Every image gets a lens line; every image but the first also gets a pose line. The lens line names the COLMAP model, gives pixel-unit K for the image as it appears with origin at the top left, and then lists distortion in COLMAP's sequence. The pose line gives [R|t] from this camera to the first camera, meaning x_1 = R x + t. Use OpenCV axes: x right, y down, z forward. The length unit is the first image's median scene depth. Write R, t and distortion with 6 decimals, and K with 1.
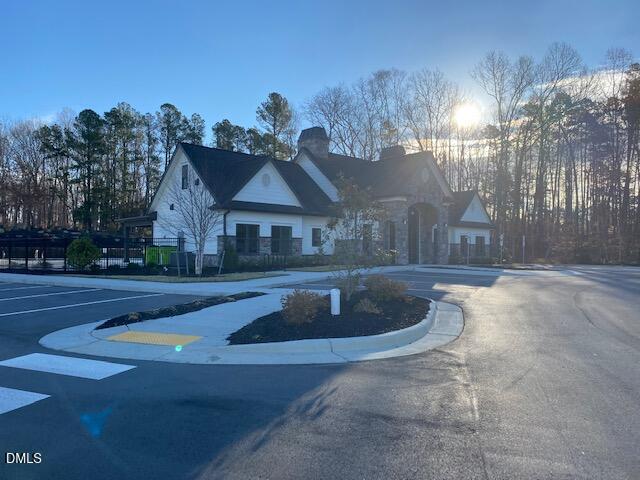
lens RADIAL K [[483.5, 0, 315.6], [0, 483.5, 242.2], [0, 0, 1]] dist [0.070591, -0.093705]
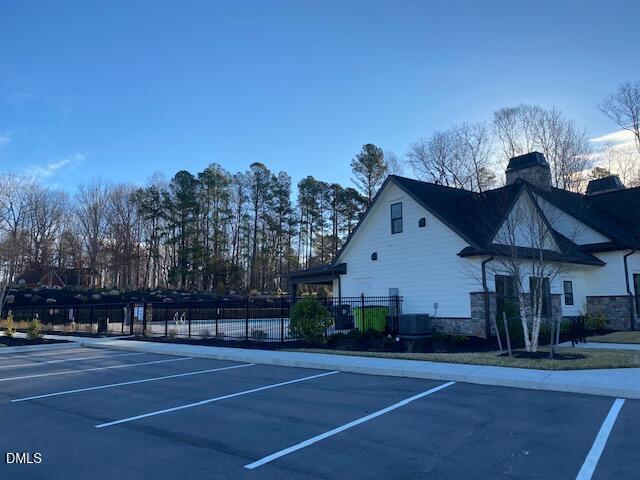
lens RADIAL K [[483.5, 0, 315.6], [0, 483.5, 242.2], [0, 0, 1]] dist [0.070591, -0.093705]
pose [[0.993211, -0.029099, -0.112630, -0.085270], [0.015554, 0.992734, -0.119318, -0.000963], [0.115284, 0.116756, 0.986447, 0.059583]]
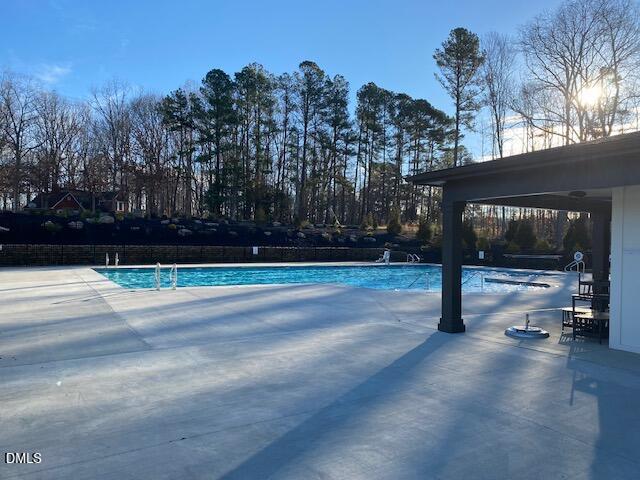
lens RADIAL K [[483.5, 0, 315.6], [0, 483.5, 242.2], [0, 0, 1]] dist [0.070591, -0.093705]
pose [[0.978934, 0.012271, -0.203810, -0.138510], [-0.008344, 0.999763, 0.020119, -0.005105], [0.204008, -0.017995, 0.978804, 0.243083]]
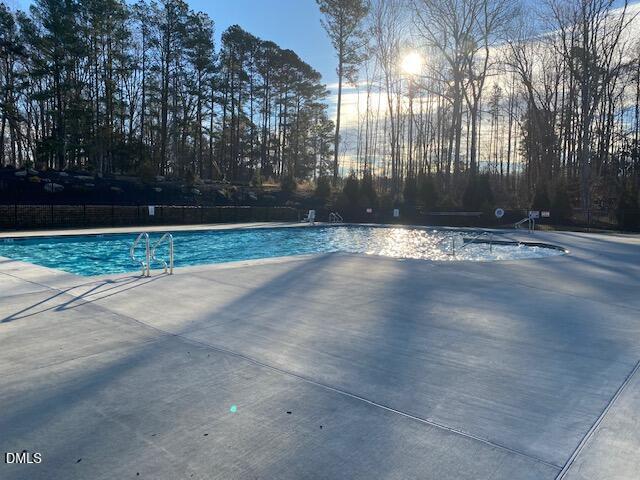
lens RADIAL K [[493.8, 0, 318.1], [0, 493.8, 231.7], [0, 0, 1]] dist [0.002429, 0.000136]
pose [[0.992253, -0.000350, 0.124231, -0.199963], [-0.009506, 0.996850, 0.078737, -0.002645], [-0.123868, -0.079308, 0.989124, 0.288344]]
